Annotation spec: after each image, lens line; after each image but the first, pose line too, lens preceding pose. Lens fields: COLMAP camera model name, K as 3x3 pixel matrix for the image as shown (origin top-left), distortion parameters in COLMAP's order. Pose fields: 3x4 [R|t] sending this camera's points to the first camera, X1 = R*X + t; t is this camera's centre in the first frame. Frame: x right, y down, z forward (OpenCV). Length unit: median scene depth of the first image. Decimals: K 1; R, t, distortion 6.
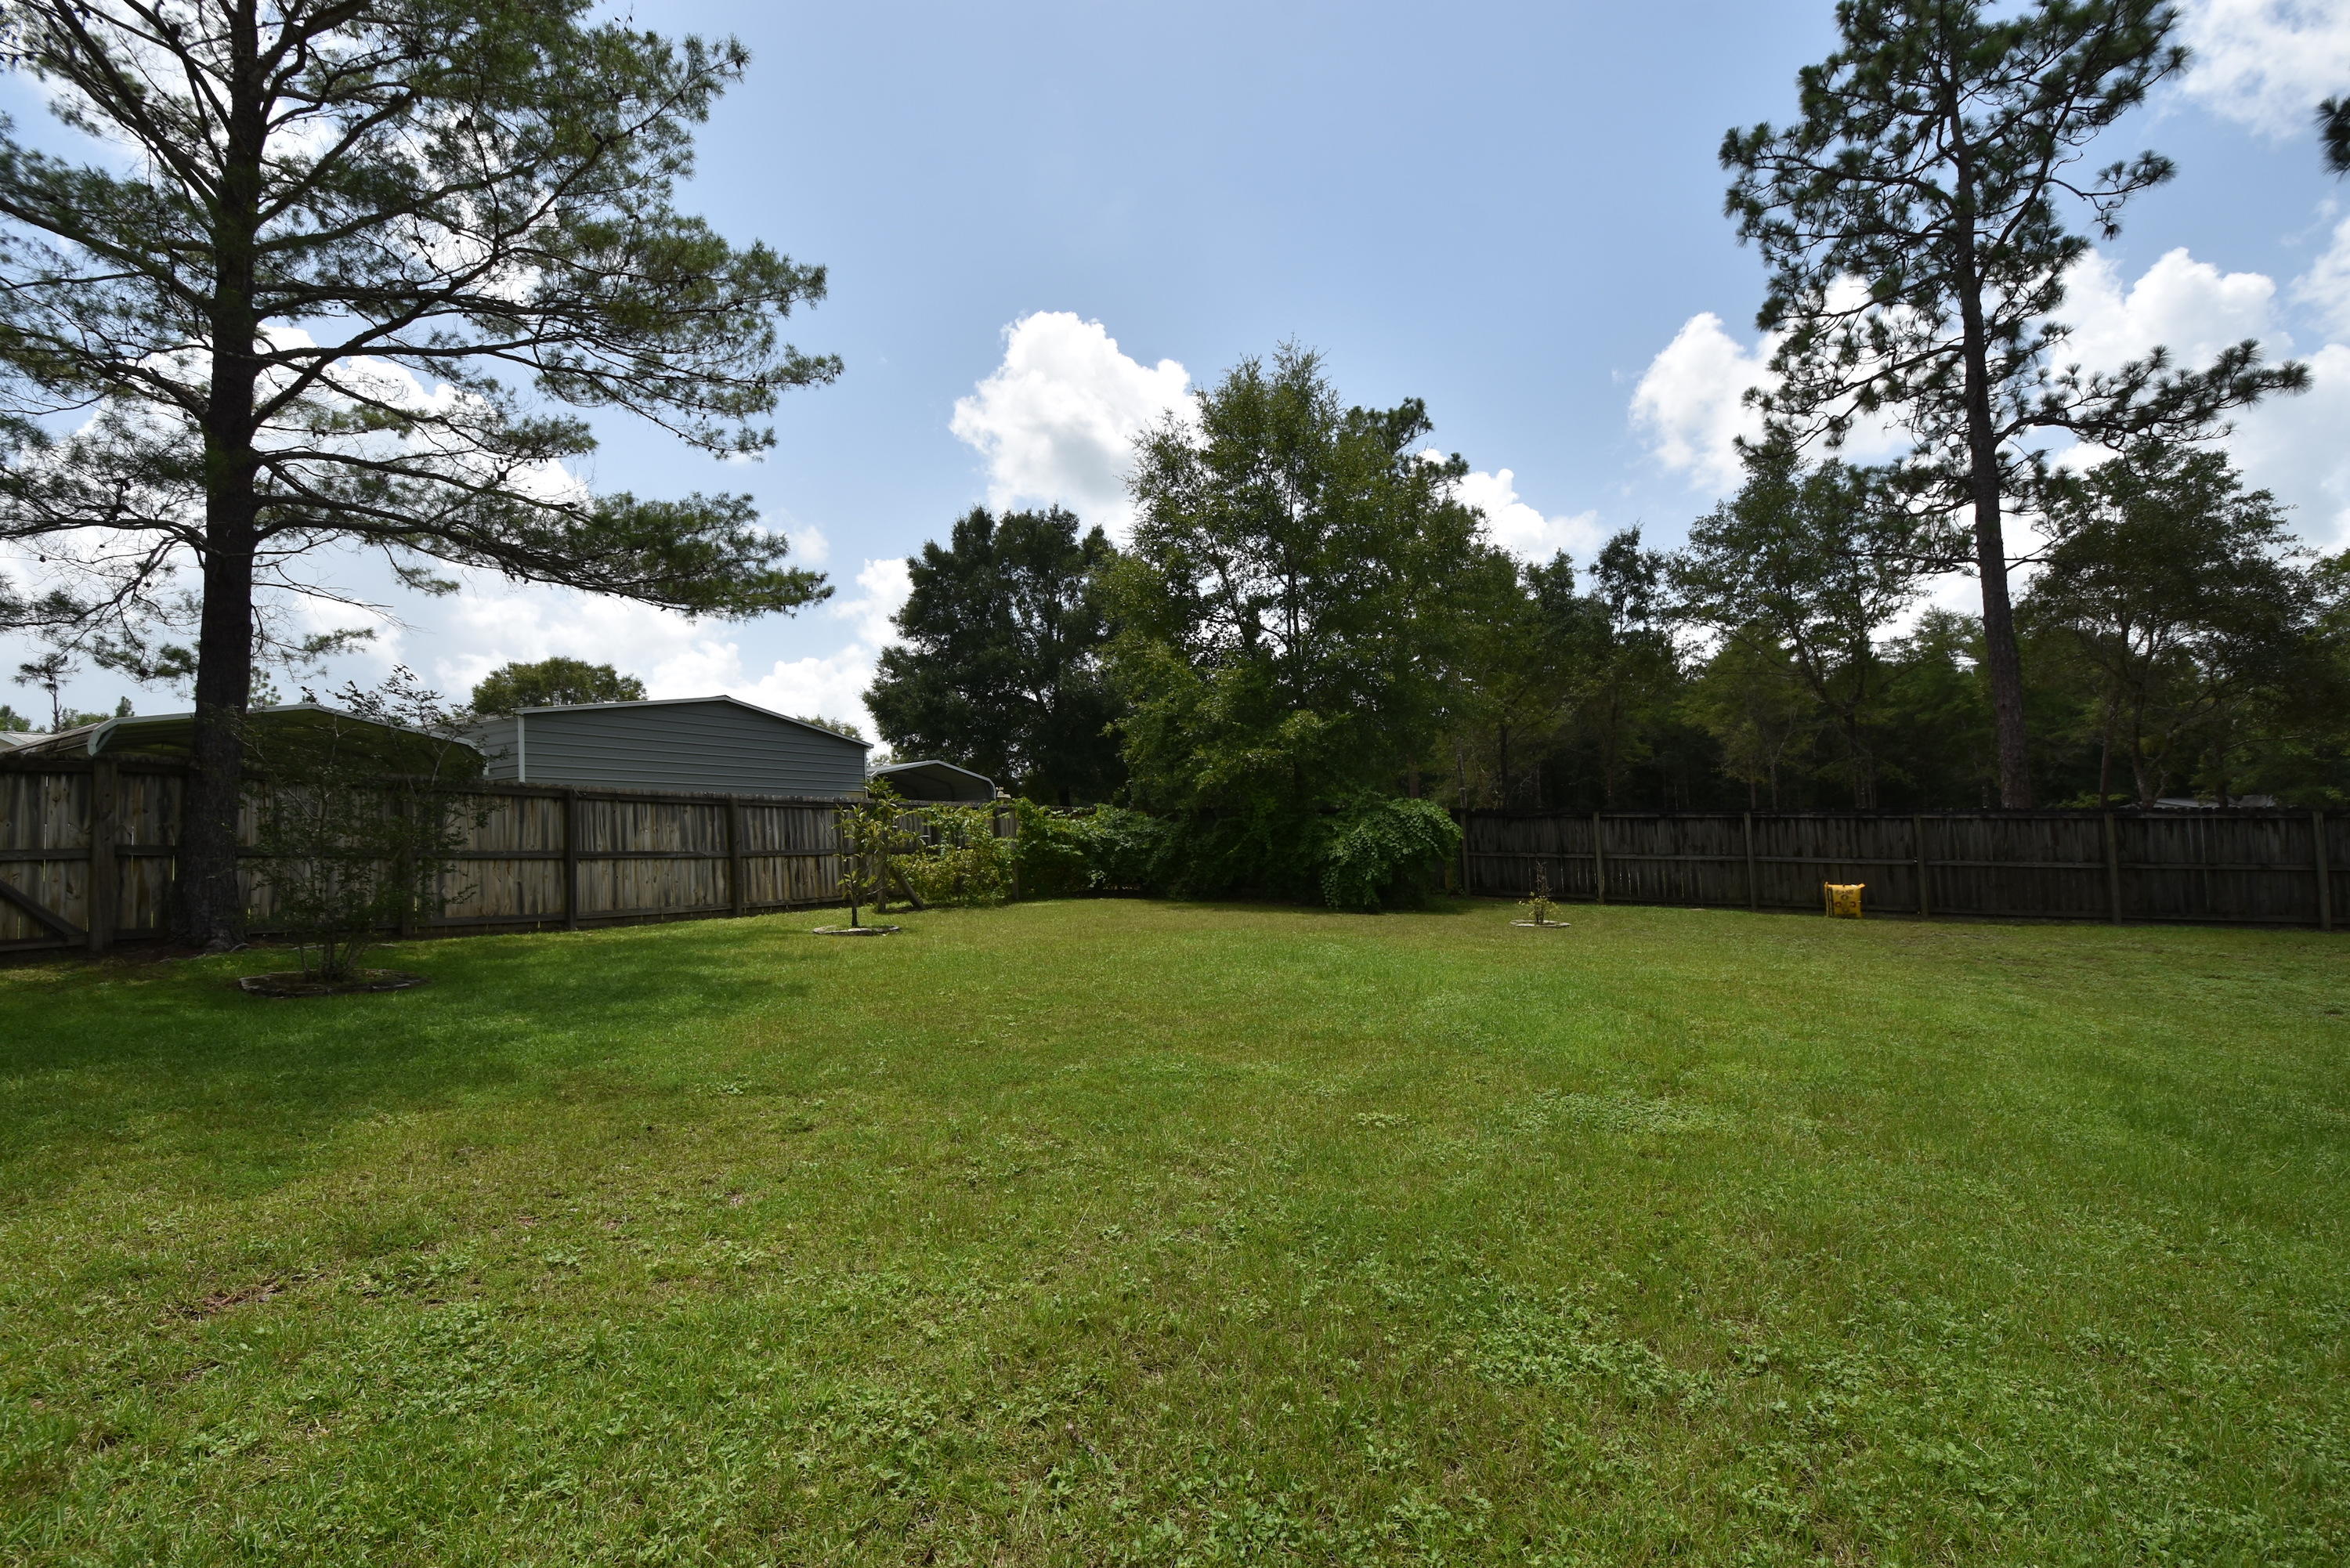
lens RADIAL K [[1039.9, 0, 1173.4], [0, 1039.9, 807.7], [0, 0, 1]] dist [0.010127, -0.017652]
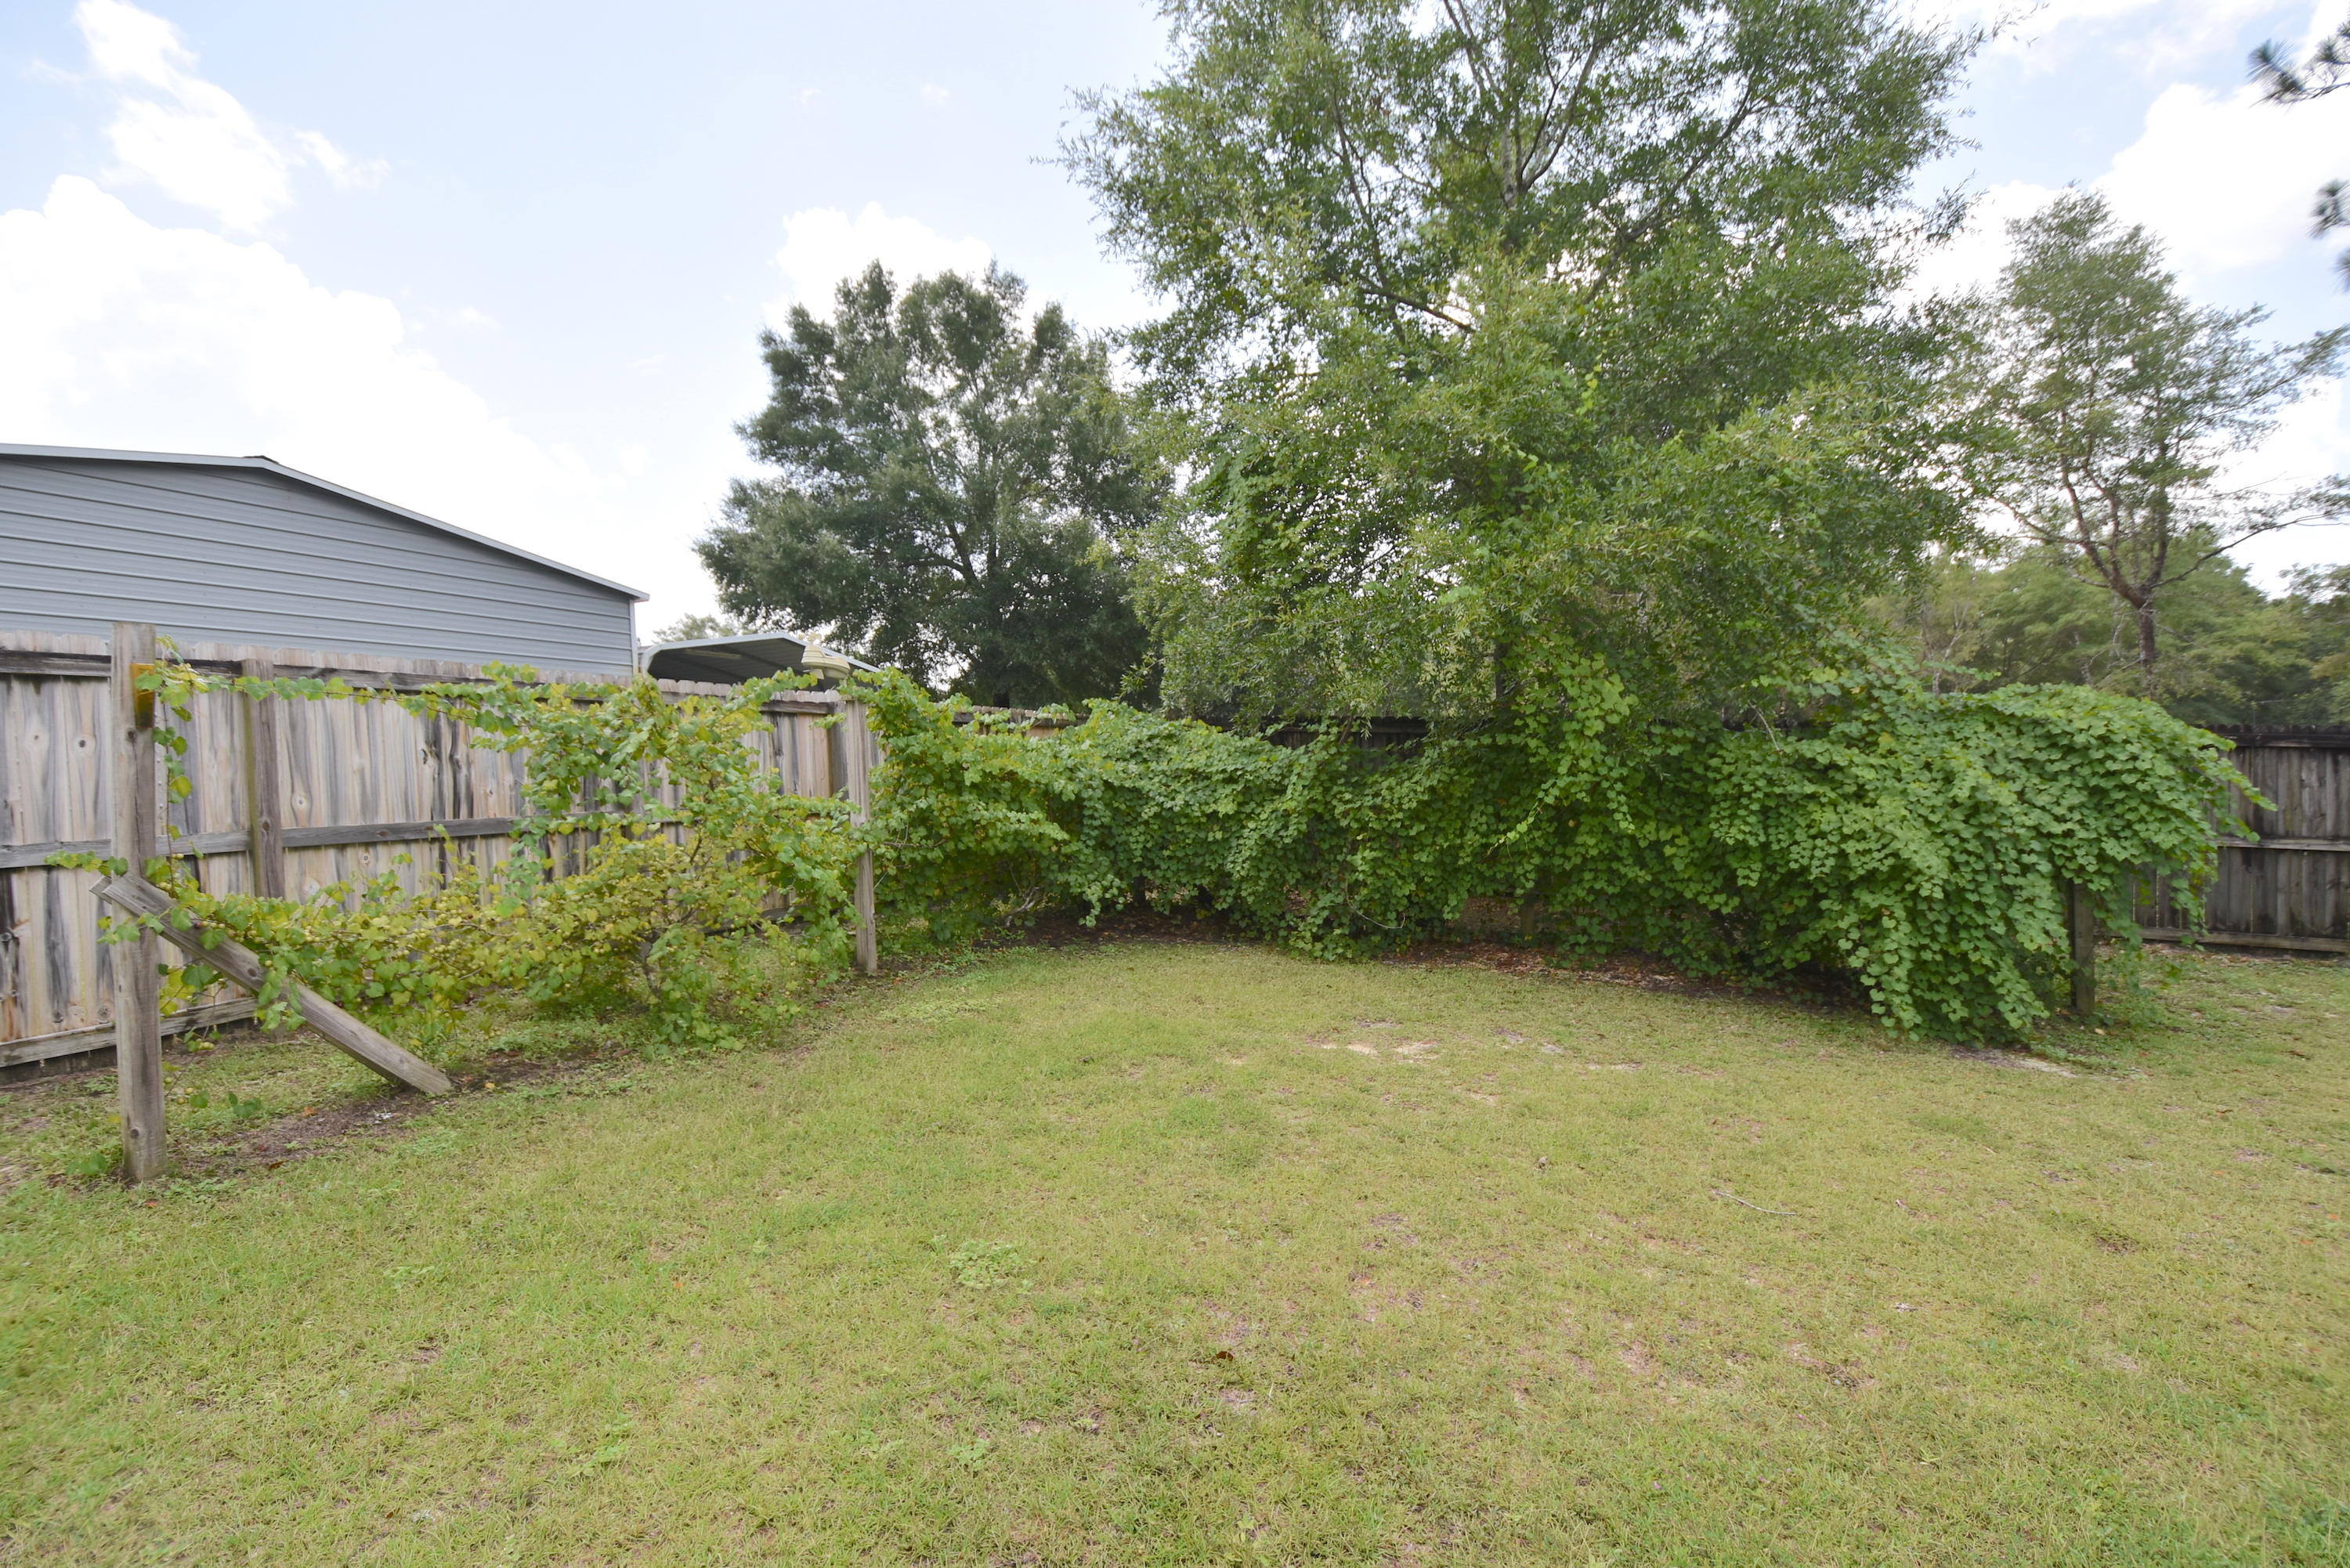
lens RADIAL K [[1039.9, 0, 1173.4], [0, 1039.9, 807.7], [0, 0, 1]] dist [0.010127, -0.017652]
pose [[0.998214, 0.005147, 0.059513, -0.059276], [-0.009868, 0.996801, 0.079306, 0.005861], [-0.058915, -0.079752, 0.995072, 0.536794]]
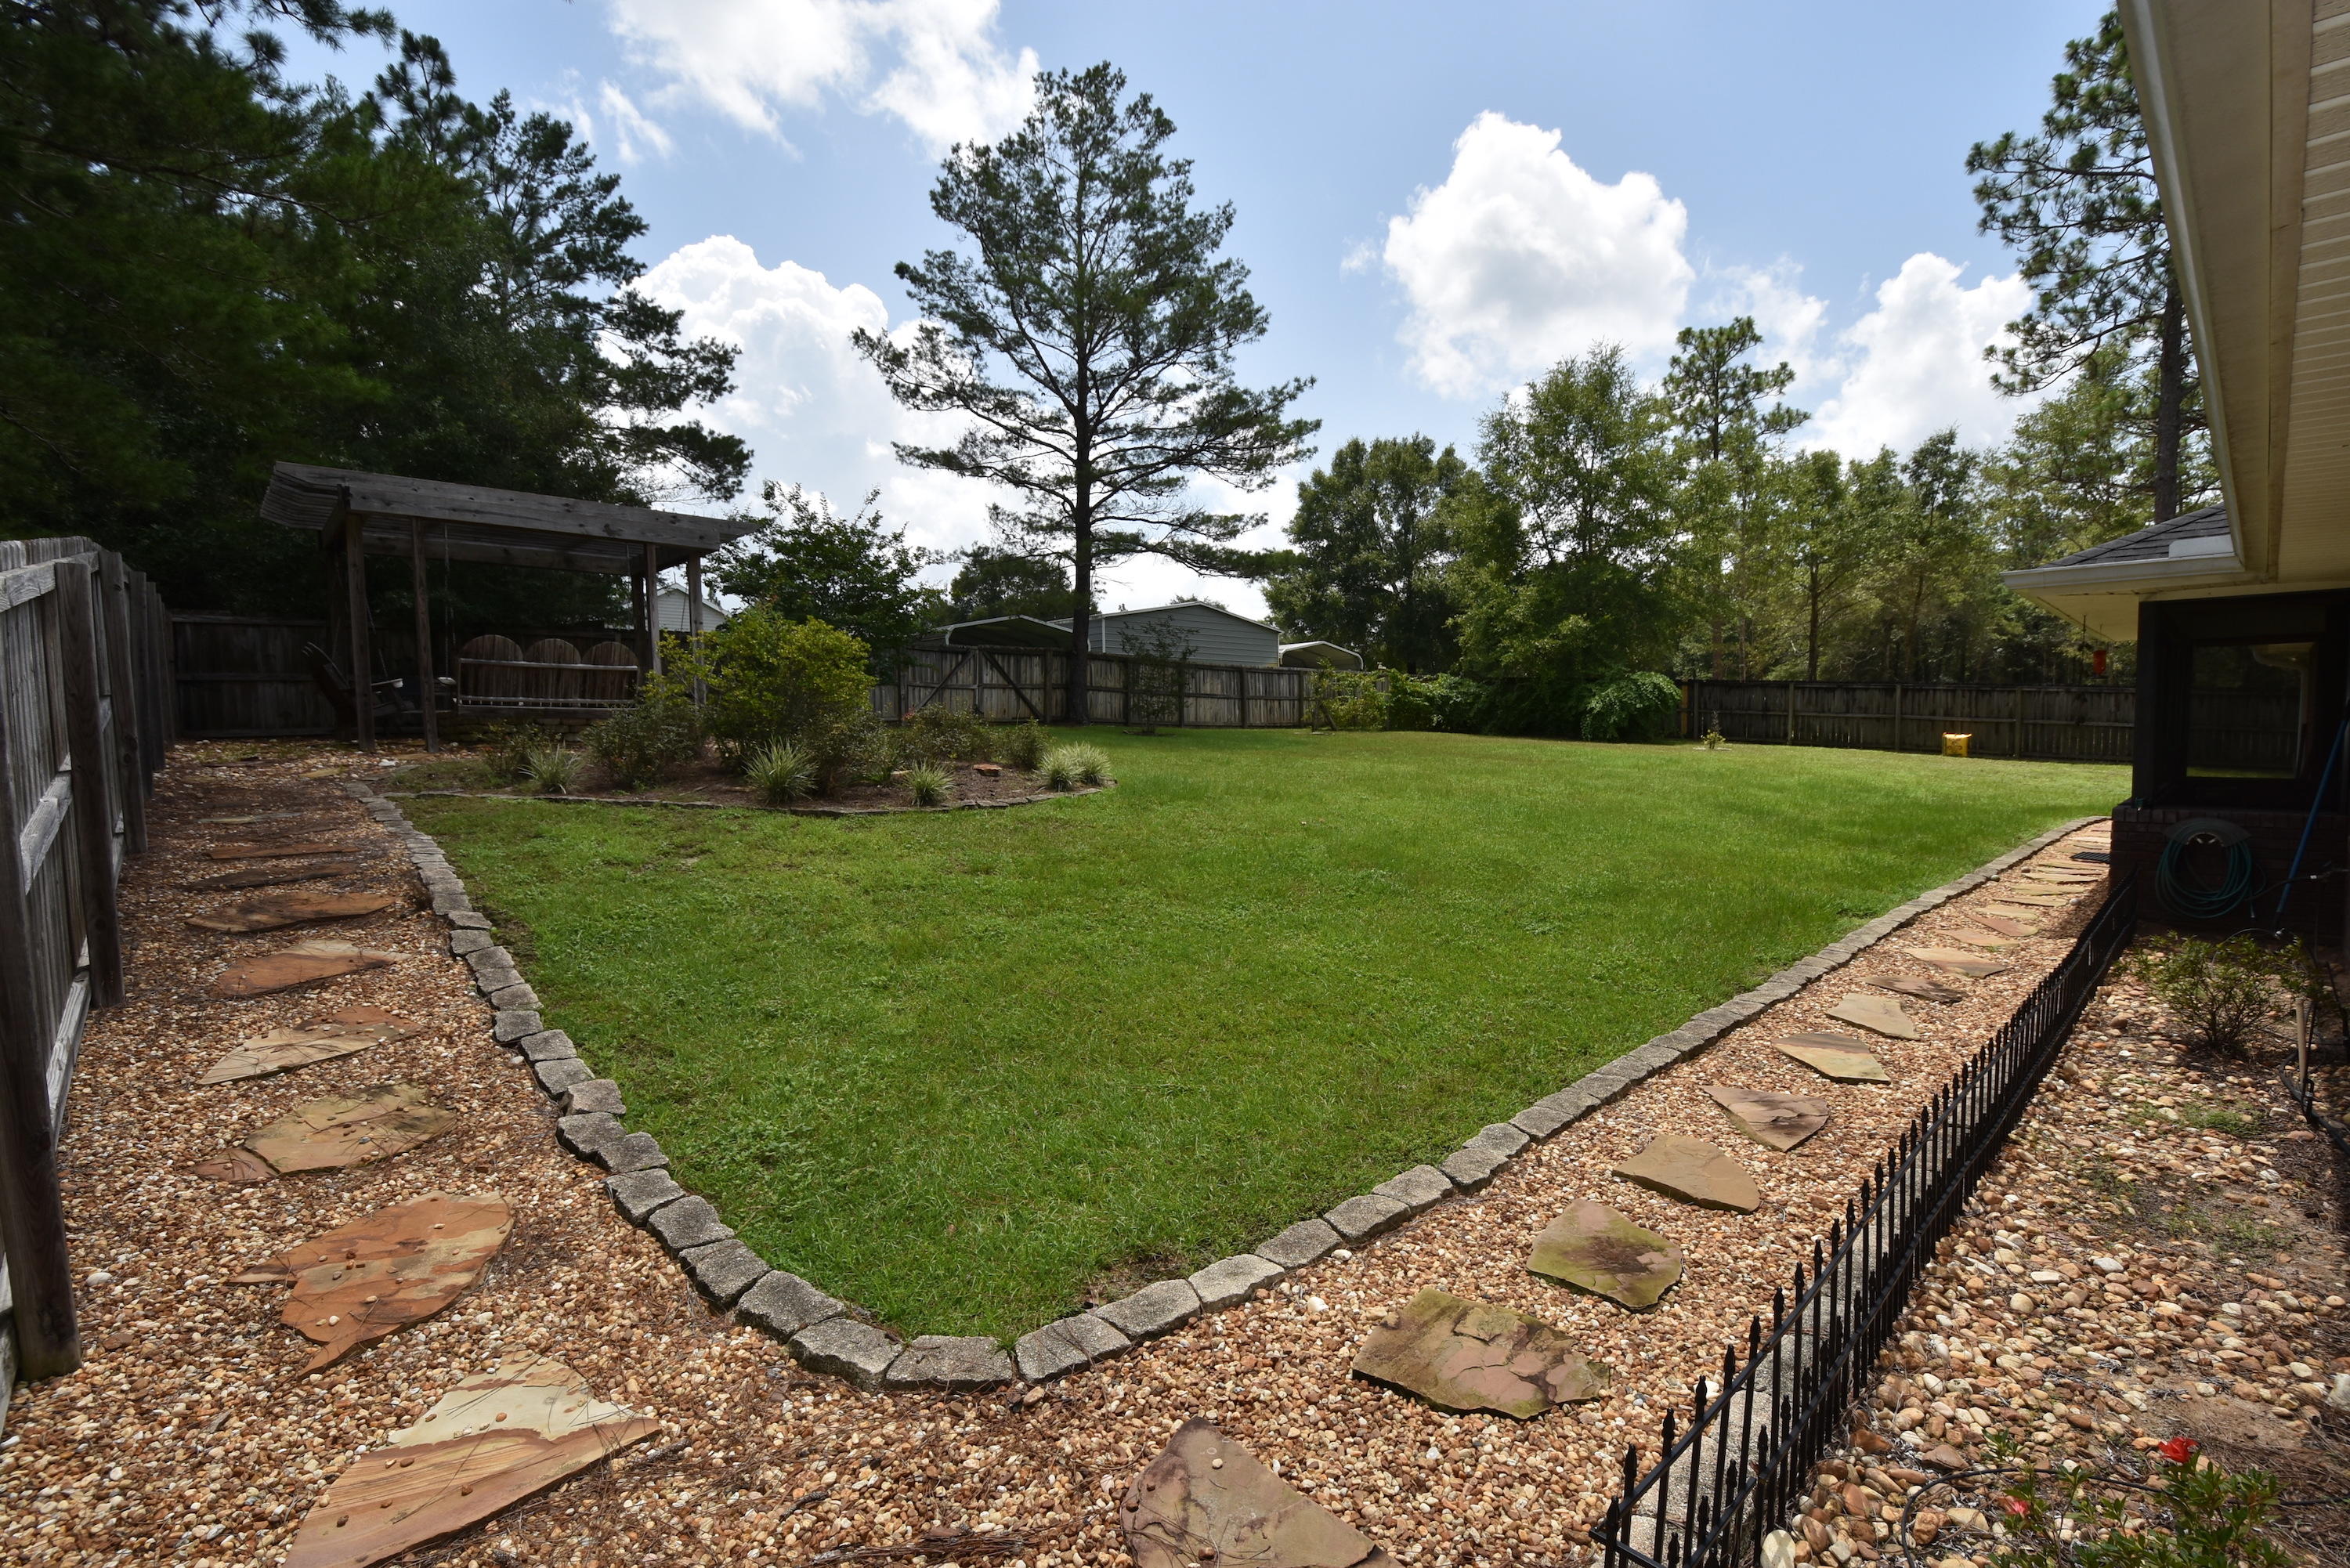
lens RADIAL K [[1039.9, 0, 1173.4], [0, 1039.9, 807.7], [0, 0, 1]] dist [0.010127, -0.017652]
pose [[0.948871, 0.052236, -0.311312, 0.040243], [-0.013736, 0.992112, 0.124601, 0.006445], [0.315365, -0.113955, 0.942104, -0.560205]]
